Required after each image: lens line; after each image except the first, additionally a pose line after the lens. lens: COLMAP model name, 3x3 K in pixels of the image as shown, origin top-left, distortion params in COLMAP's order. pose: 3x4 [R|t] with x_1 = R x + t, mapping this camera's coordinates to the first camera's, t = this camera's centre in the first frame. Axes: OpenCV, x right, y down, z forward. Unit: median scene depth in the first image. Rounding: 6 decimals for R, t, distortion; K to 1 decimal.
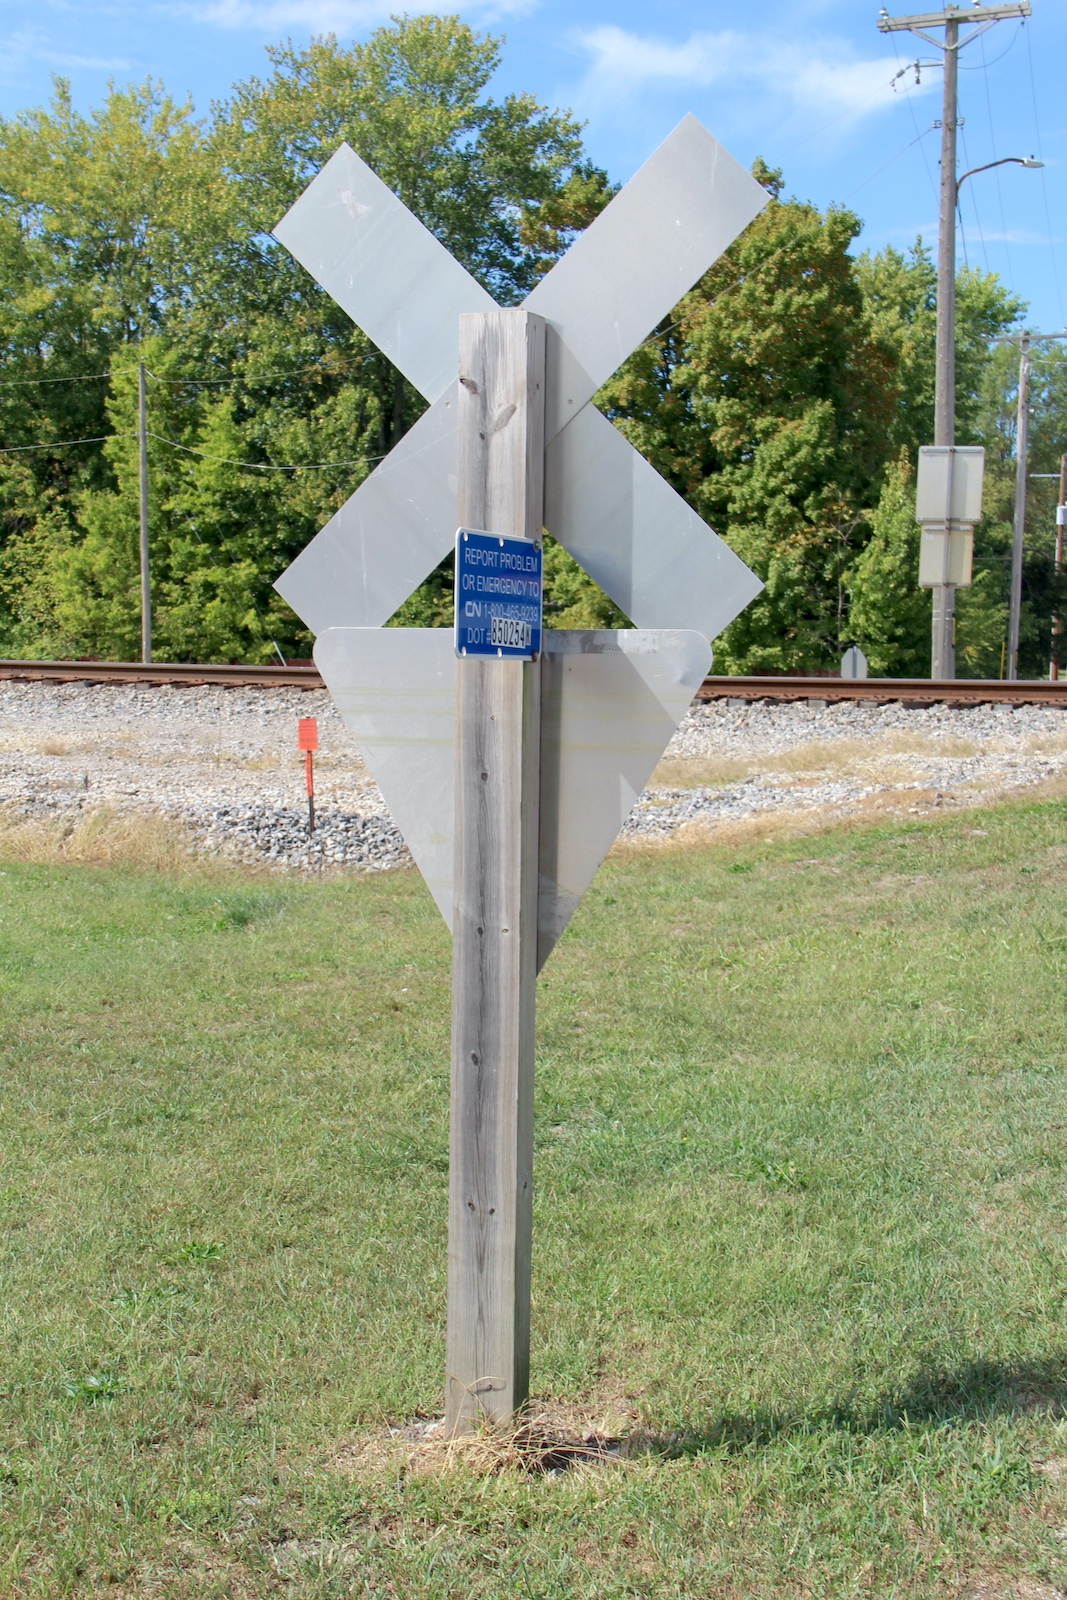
lens RADIAL K [[2247.4, 0, 533.5], [0, 2247.4, 800.0], [0, 0, 1]] dist [0.101933, 1.070189]
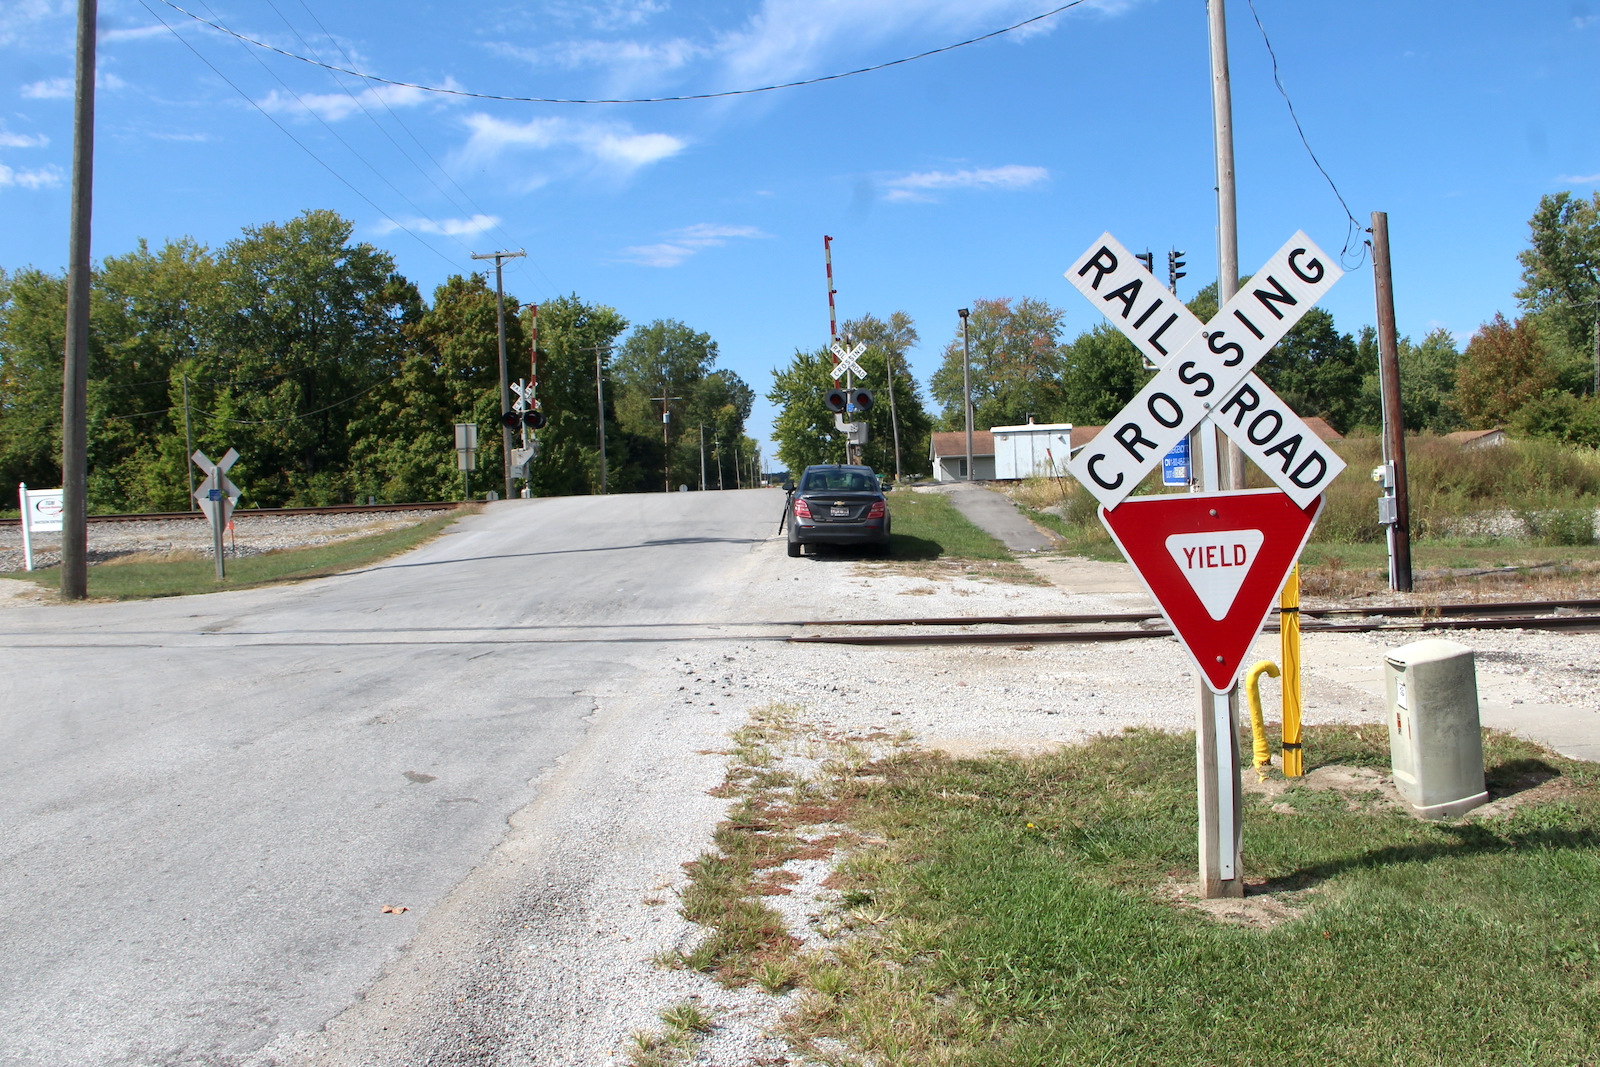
lens RADIAL K [[1674.4, 0, 800.0], [0, 1674.4, 533.5], [0, 0, 1]] dist [-0.009324, 0.011588]
pose [[0.983569, -0.059389, 0.170485, 0.113496], [0.066149, 0.997222, -0.034246, 0.045690], [-0.167978, 0.044960, 0.984765, -0.607623]]
